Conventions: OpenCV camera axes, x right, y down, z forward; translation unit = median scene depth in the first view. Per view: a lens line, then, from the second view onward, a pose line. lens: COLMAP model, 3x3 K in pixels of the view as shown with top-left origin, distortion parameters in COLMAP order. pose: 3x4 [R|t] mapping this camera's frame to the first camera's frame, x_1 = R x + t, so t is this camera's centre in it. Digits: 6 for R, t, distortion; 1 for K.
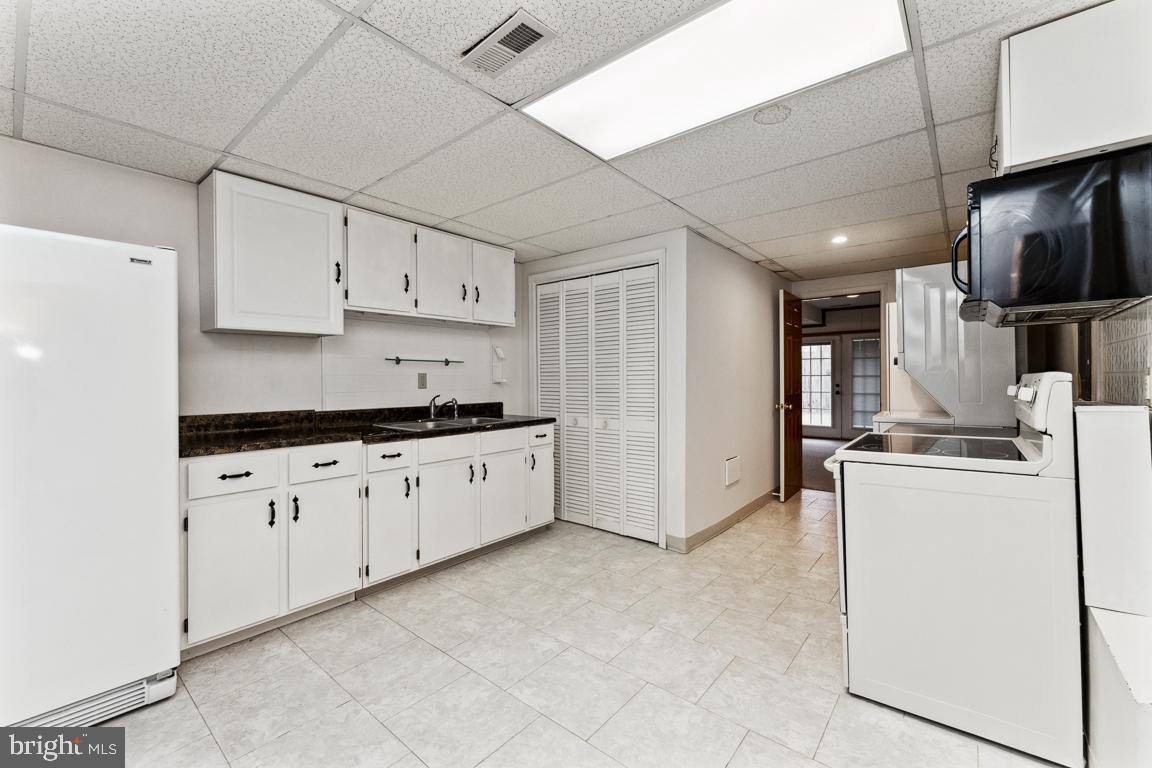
lens RADIAL K [[475.7, 0, 581.1], [0, 475.7, 380.9], [0, 0, 1]] dist [0.007837, -0.000670]
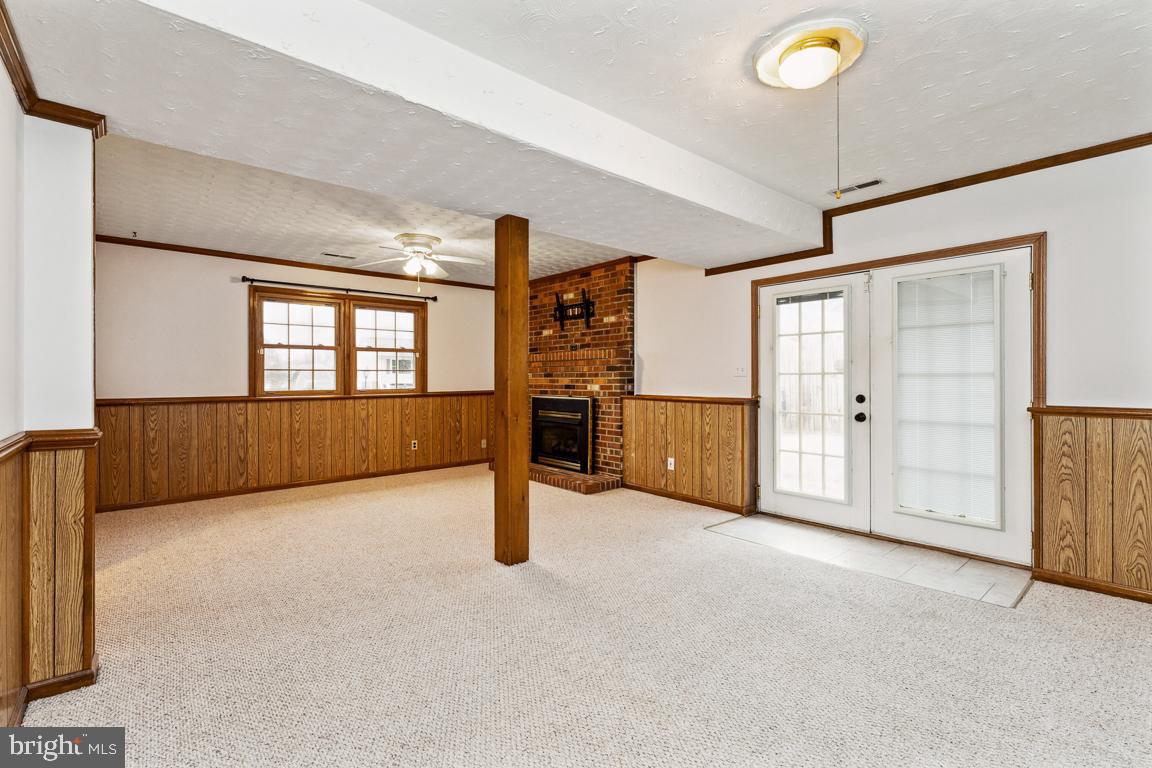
lens RADIAL K [[521.2, 0, 565.9], [0, 521.2, 377.3], [0, 0, 1]] dist [0.003794, -0.000568]
pose [[0.981448, 0.001472, -0.191721, 1.037256], [-0.002565, 0.999982, -0.005451, -0.013727], [0.191709, 0.005842, 0.981434, 1.440428]]
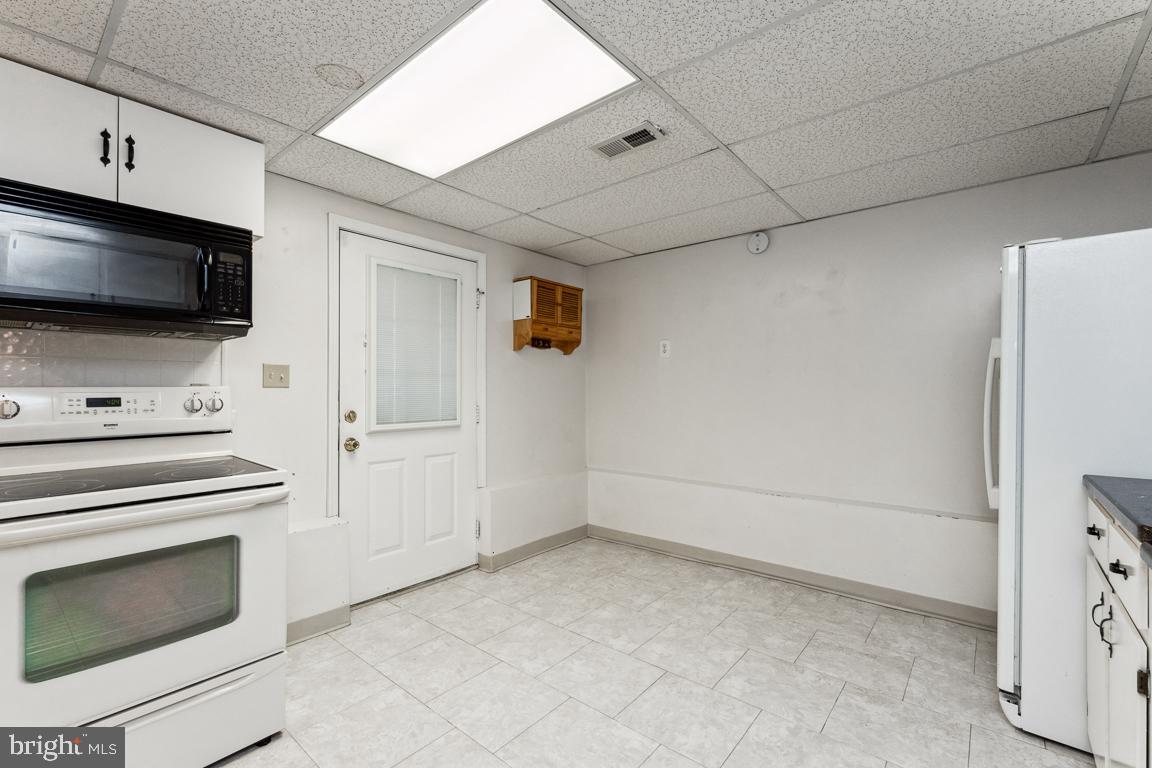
lens RADIAL K [[499.5, 0, 566.5], [0, 499.5, 386.1], [0, 0, 1]] dist [-0.000549, 0.000149]
pose [[-0.999052, 0.006158, 0.043093, -0.016272], [0.006261, 0.999978, 0.002268, -0.006594], [-0.043078, 0.002536, -0.999069, 1.031976]]
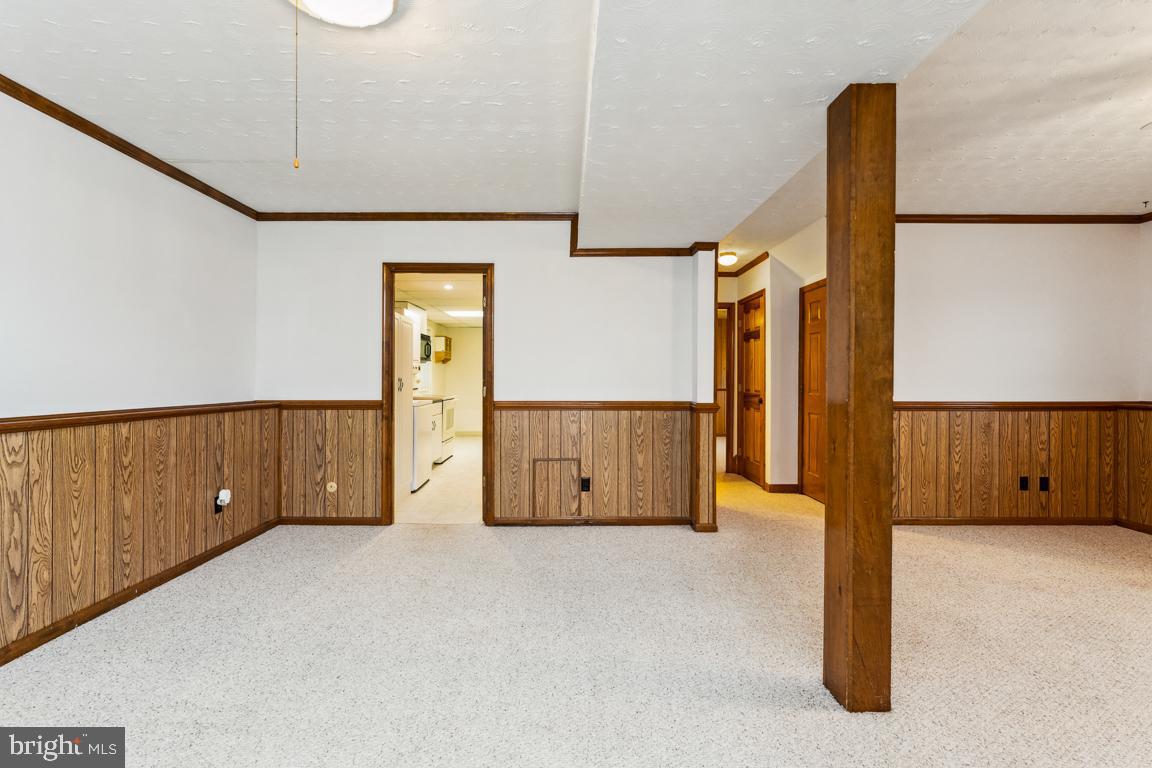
lens RADIAL K [[499.5, 0, 570.7], [0, 499.5, 380.9], [0, 0, 1]] dist [-0.000549, 0.000149]
pose [[-0.772929, 0.006164, -0.634462, 1.332487], [-0.002315, 0.999919, 0.012534, -0.020121], [0.634488, 0.011157, -0.772852, 2.635997]]
